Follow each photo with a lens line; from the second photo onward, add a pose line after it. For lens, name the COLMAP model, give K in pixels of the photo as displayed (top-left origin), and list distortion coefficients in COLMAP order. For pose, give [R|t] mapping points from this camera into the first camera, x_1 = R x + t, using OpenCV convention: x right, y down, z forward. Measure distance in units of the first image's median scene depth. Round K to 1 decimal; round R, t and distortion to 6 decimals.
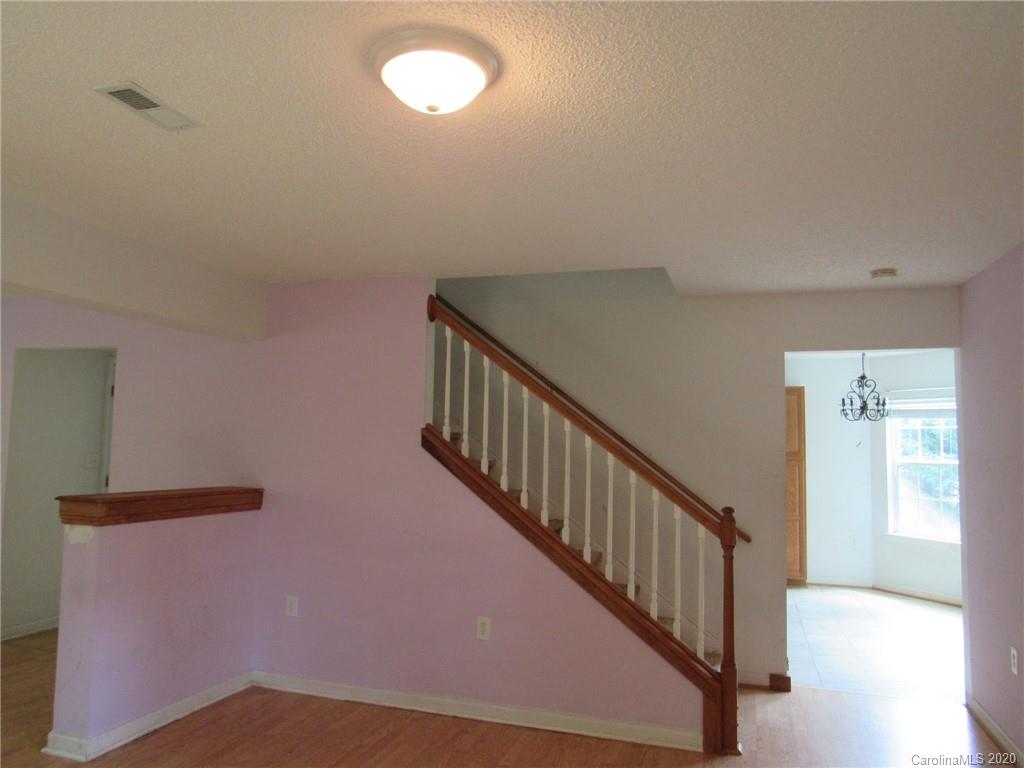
lens RADIAL K [[727.5, 0, 512.0], [0, 727.5, 384.0], [0, 0, 1]] dist [-0.029653, 0.006666]
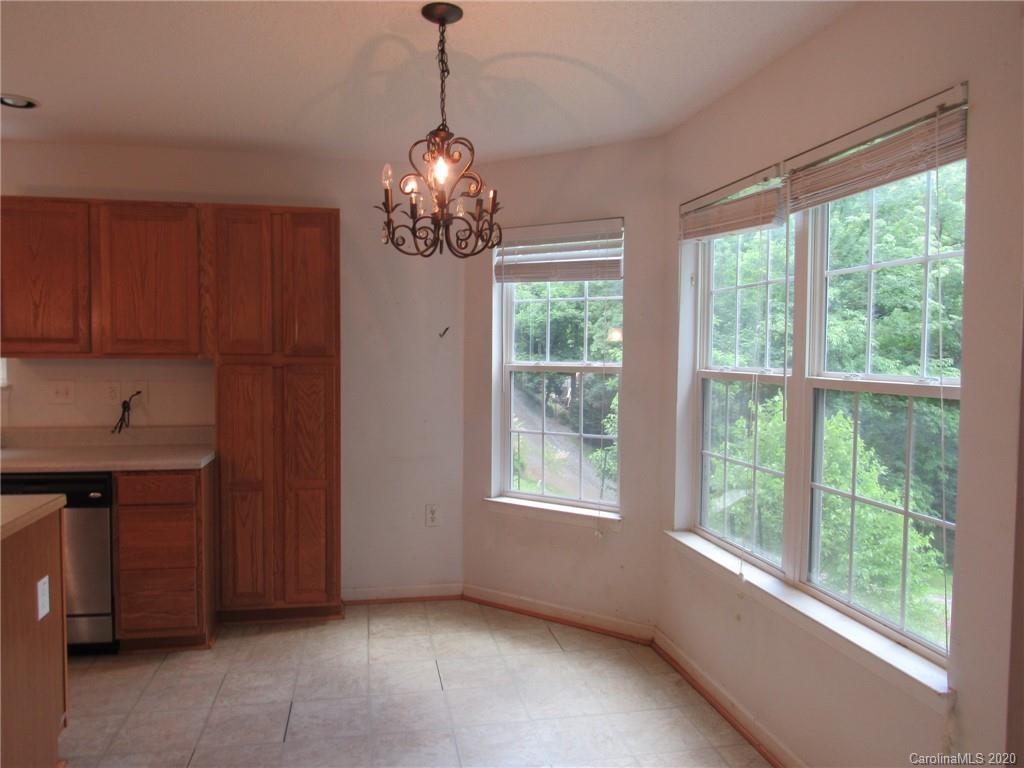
lens RADIAL K [[727.5, 0, 512.0], [0, 727.5, 384.0], [0, 0, 1]] dist [-0.029653, 0.006666]
pose [[0.874586, -0.024557, 0.484248, 0.301663], [-0.039800, 0.991711, 0.122173, 0.061123], [-0.483234, -0.126124, 0.866359, 0.583454]]
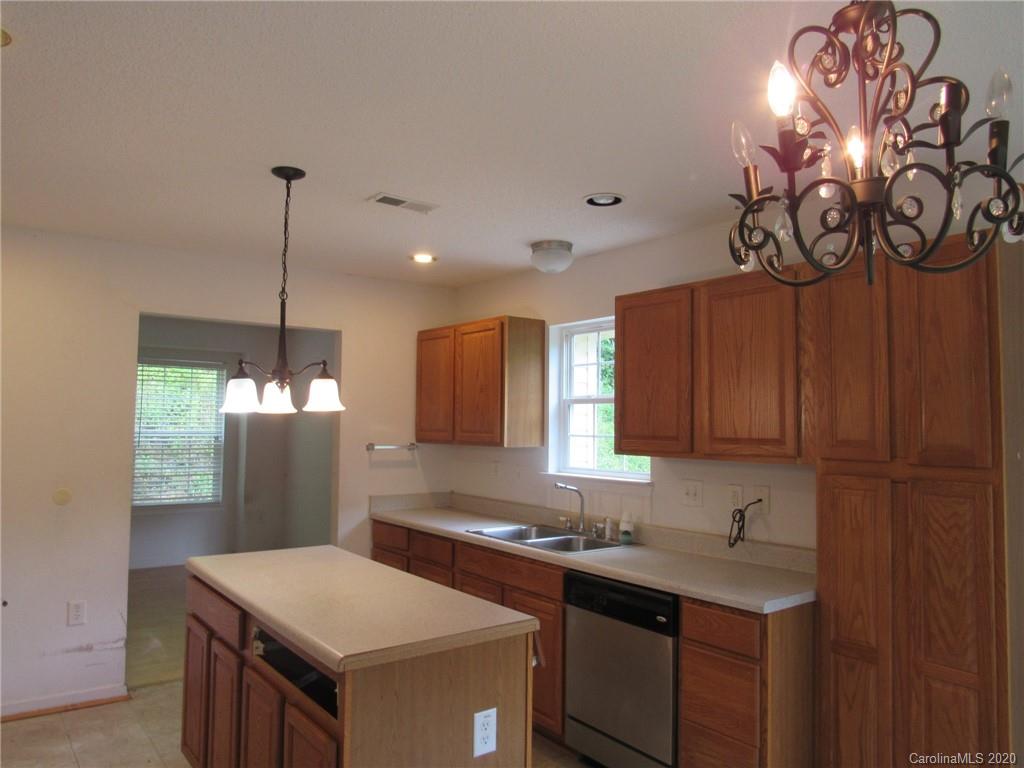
lens RADIAL K [[727.5, 0, 512.0], [0, 727.5, 384.0], [0, 0, 1]] dist [-0.029653, 0.006666]
pose [[0.812631, -0.033867, -0.581794, 0.460100], [0.046174, 0.998913, 0.006345, 0.061929], [0.580947, -0.032020, 0.813311, 0.730965]]
